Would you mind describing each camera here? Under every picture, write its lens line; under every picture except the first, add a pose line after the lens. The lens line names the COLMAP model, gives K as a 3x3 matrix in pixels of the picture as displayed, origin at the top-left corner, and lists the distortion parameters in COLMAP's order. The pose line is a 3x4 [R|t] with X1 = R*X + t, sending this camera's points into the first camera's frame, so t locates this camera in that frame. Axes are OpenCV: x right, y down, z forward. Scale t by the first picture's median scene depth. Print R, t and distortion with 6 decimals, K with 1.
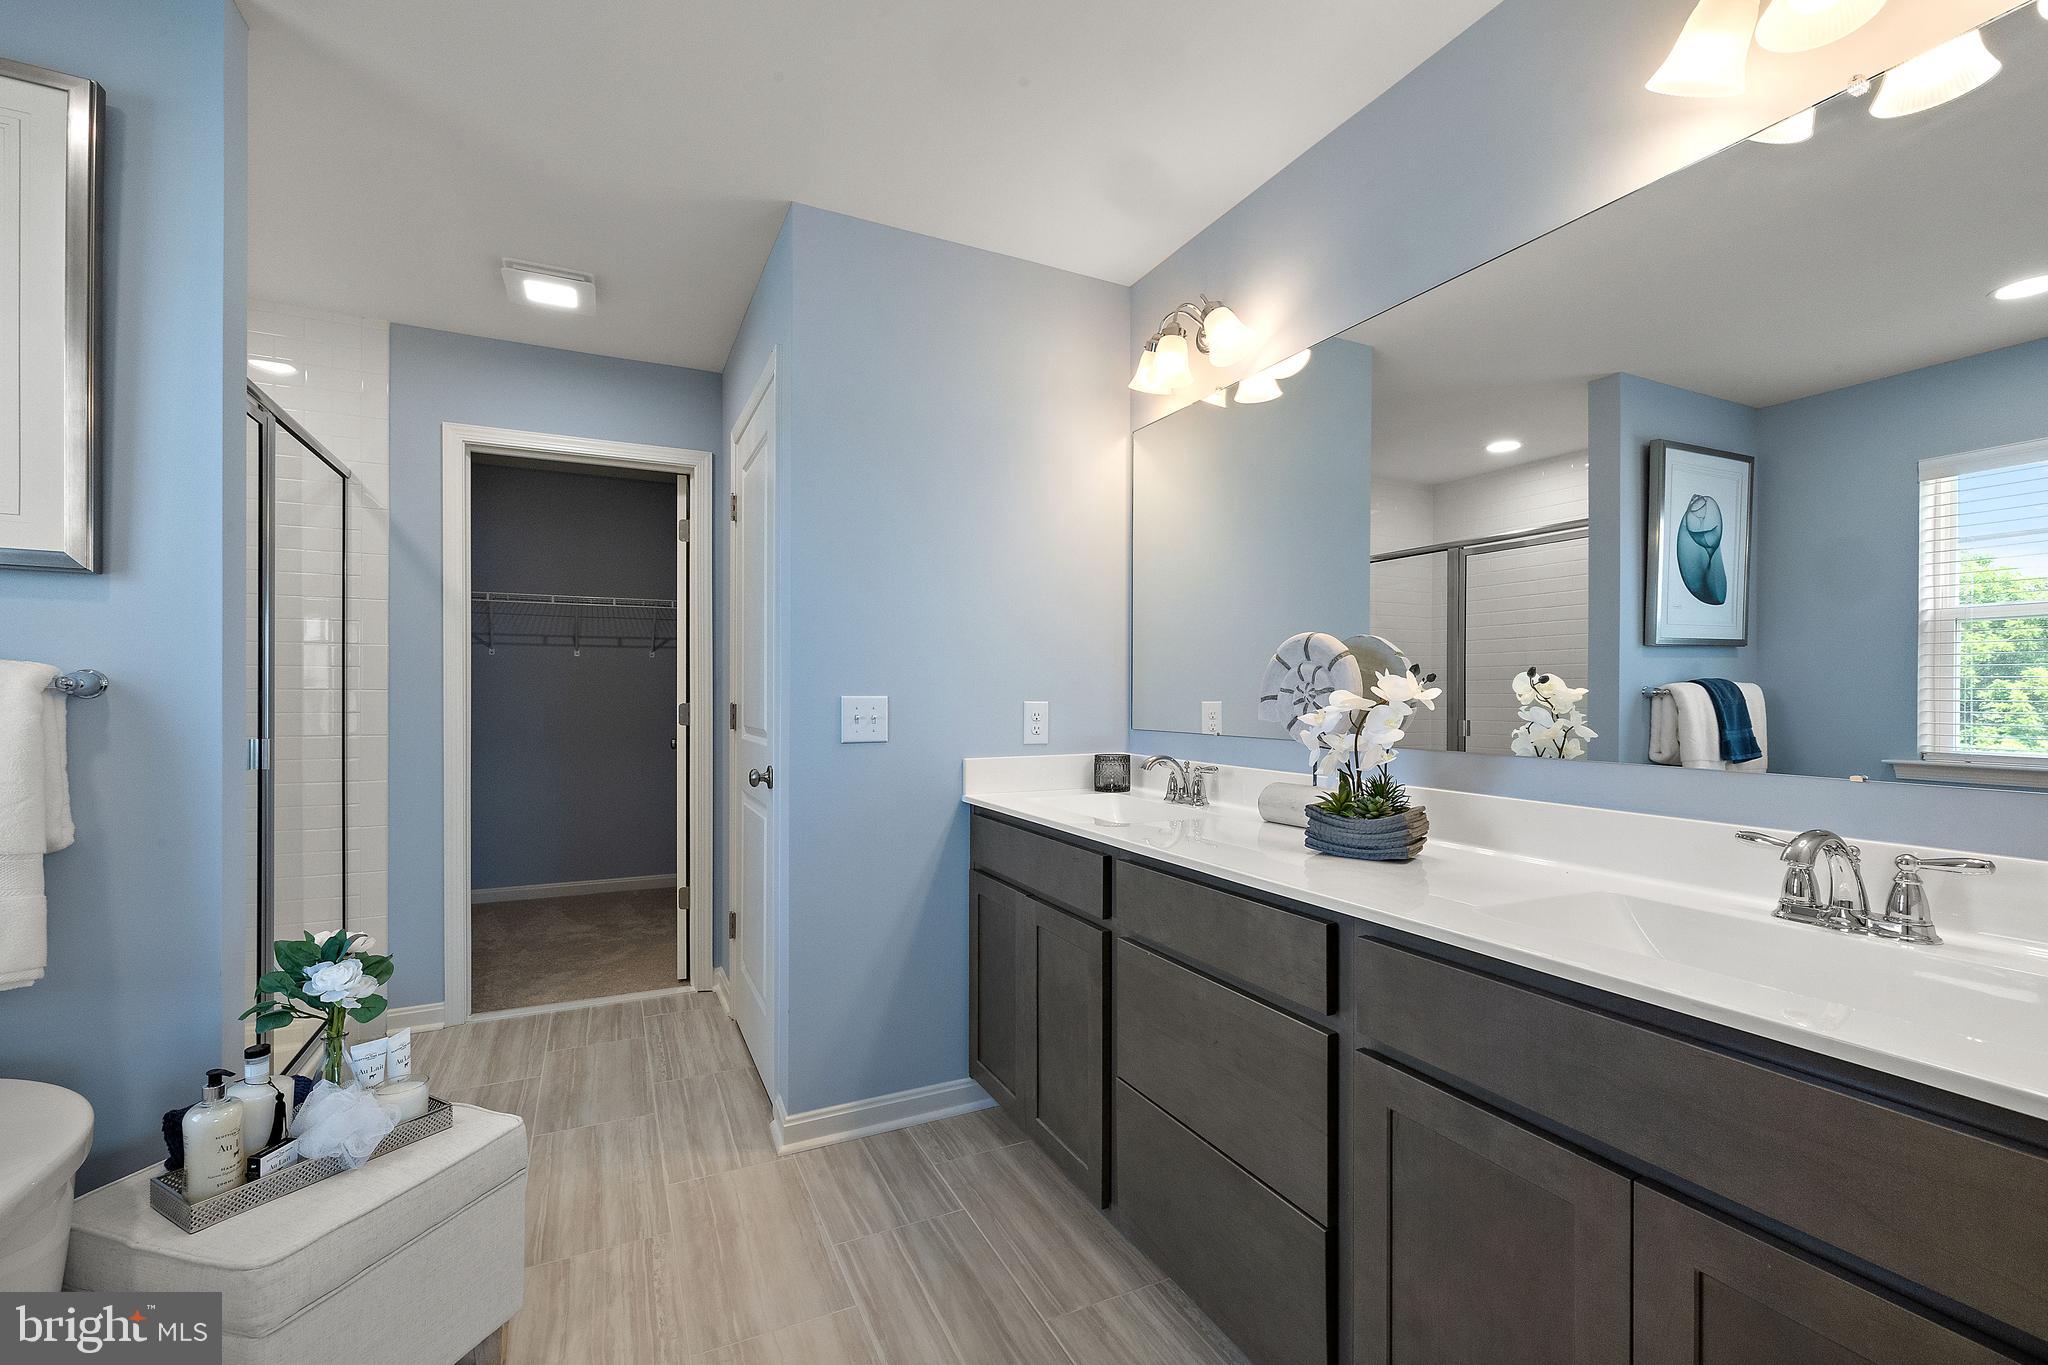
lens RADIAL K [[879.8, 0, 1045.0], [0, 879.8, 683.1], [0, 0, 1]] dist [0.008110, 0.000628]
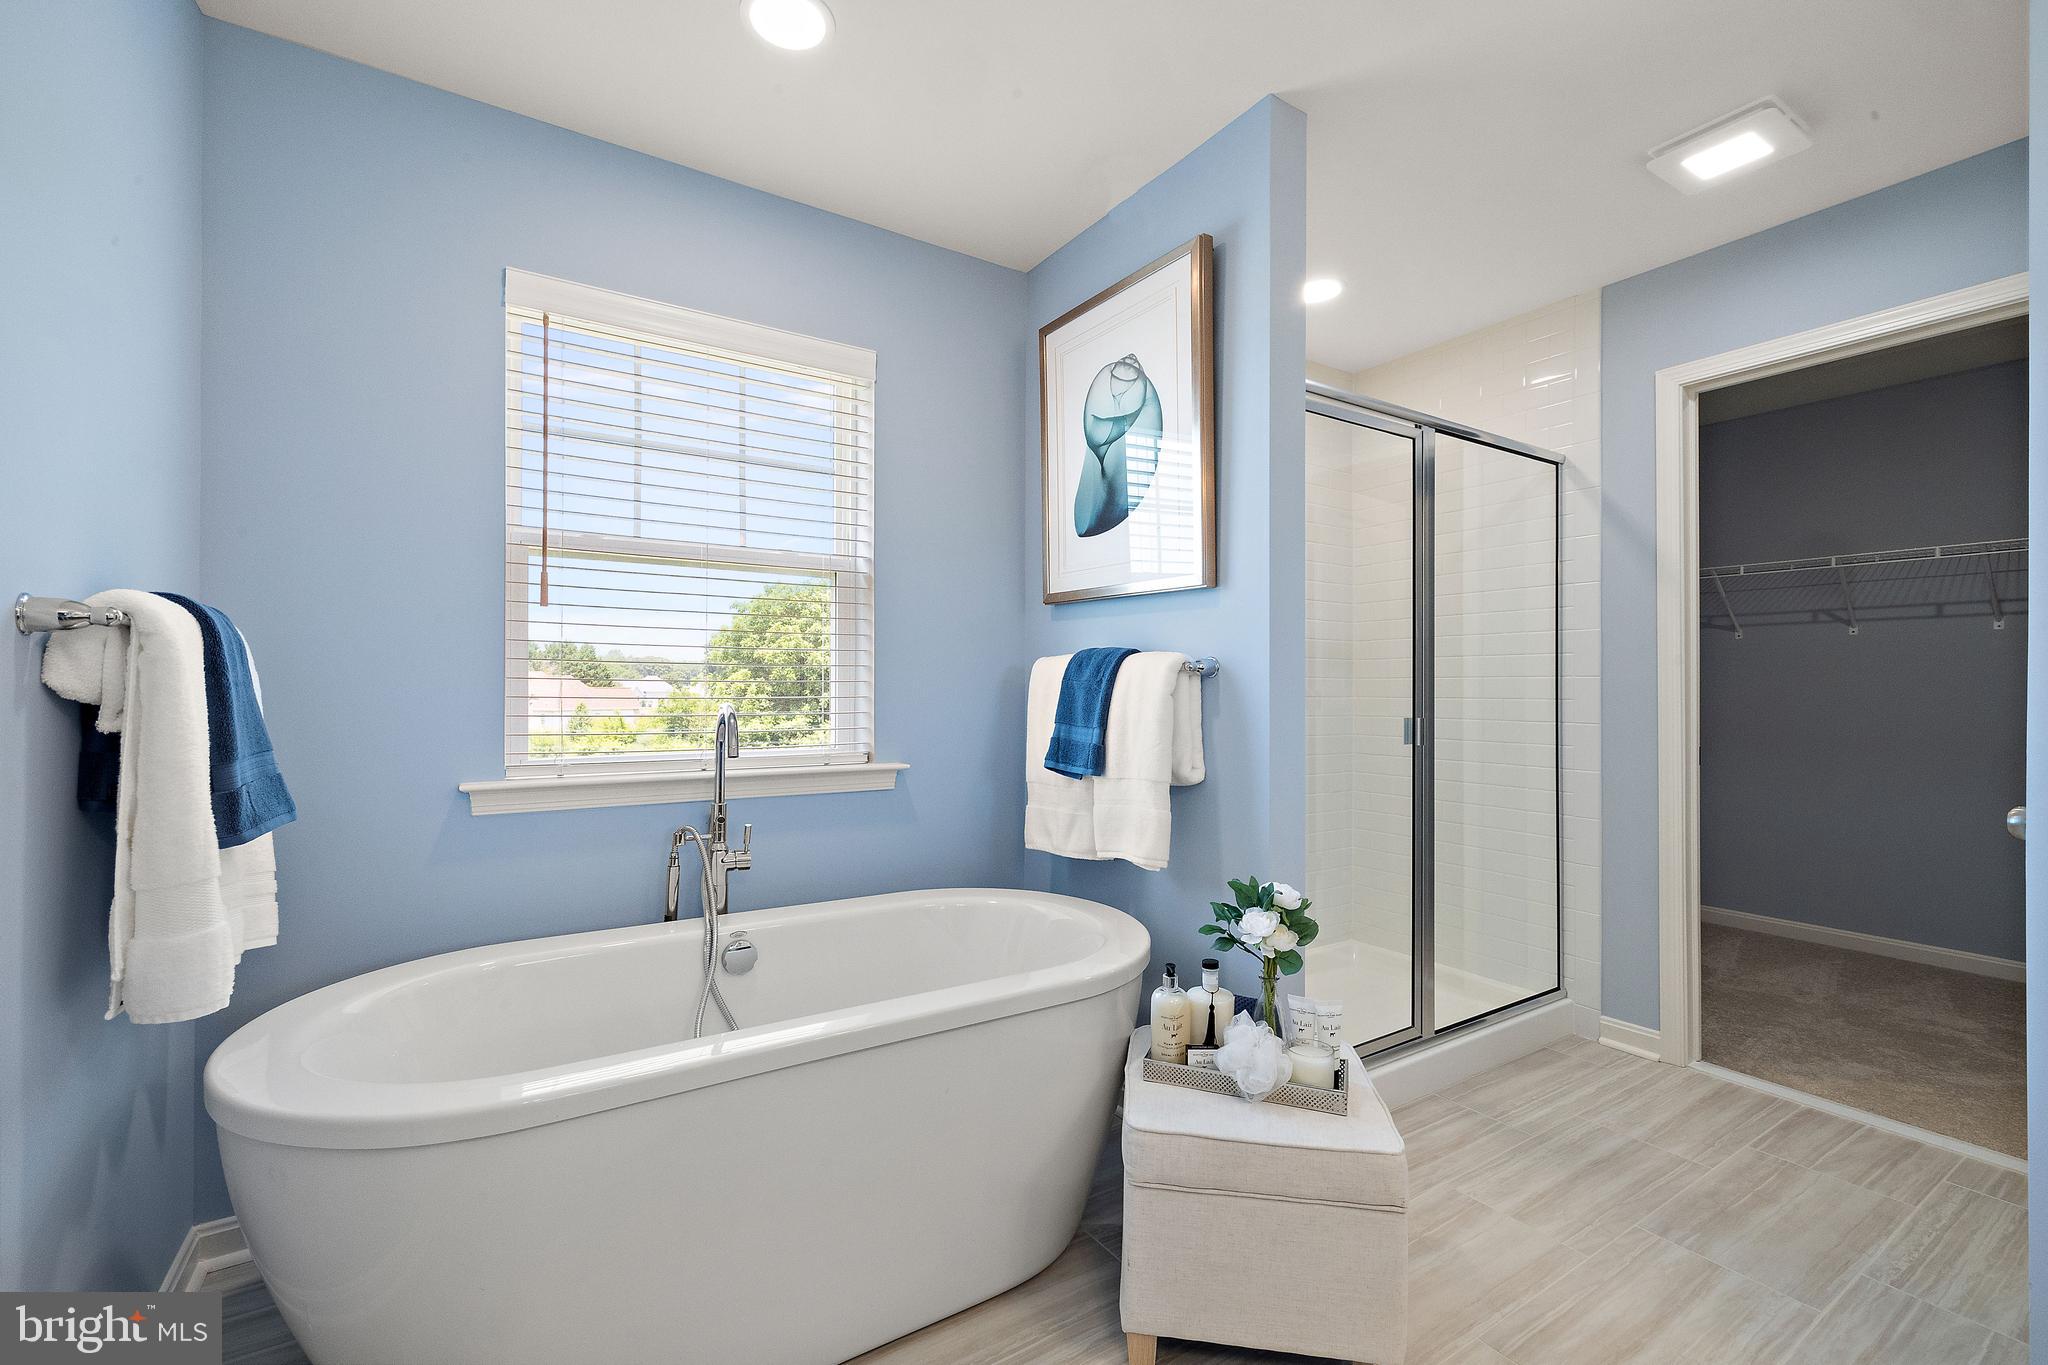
lens RADIAL K [[879.8, 0, 1032.0], [0, 879.8, 682.1], [0, 0, 1]] dist [0.008110, 0.000628]
pose [[0.097363, -0.014090, -0.995149, 0.143571], [0.009832, 0.999865, -0.013194, 0.021661], [0.995200, -0.008500, 0.097488, 0.317038]]
